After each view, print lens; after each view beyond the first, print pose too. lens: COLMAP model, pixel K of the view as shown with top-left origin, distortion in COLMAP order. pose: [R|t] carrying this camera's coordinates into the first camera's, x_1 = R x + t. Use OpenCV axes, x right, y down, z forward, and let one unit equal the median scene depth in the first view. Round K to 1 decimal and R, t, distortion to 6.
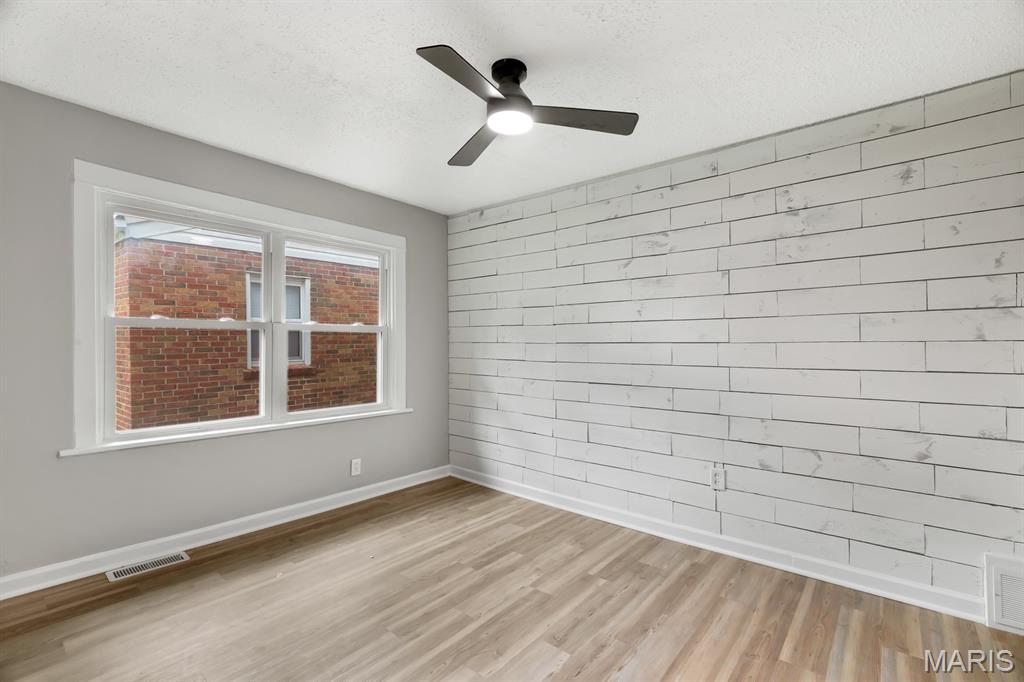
lens RADIAL K [[460.0, 0, 526.4], [0, 460.0, 338.6], [0, 0, 1]] dist [0.003627, 0.000314]
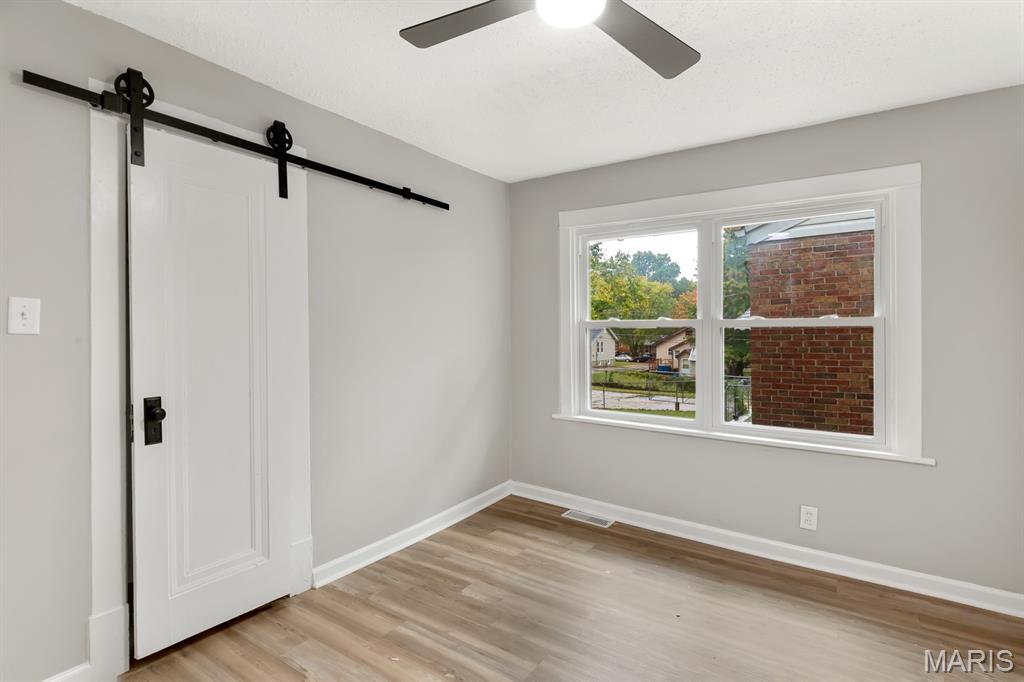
lens RADIAL K [[503.2, 0, 512.4], [0, 503.2, 337.5], [0, 0, 1]] dist [-0.000388, -0.000234]
pose [[0.070818, -0.001170, -0.997489, 0.283391], [-0.000396, 0.999999, -0.001201, 0.001344], [0.997489, 0.000480, 0.070818, 0.373158]]
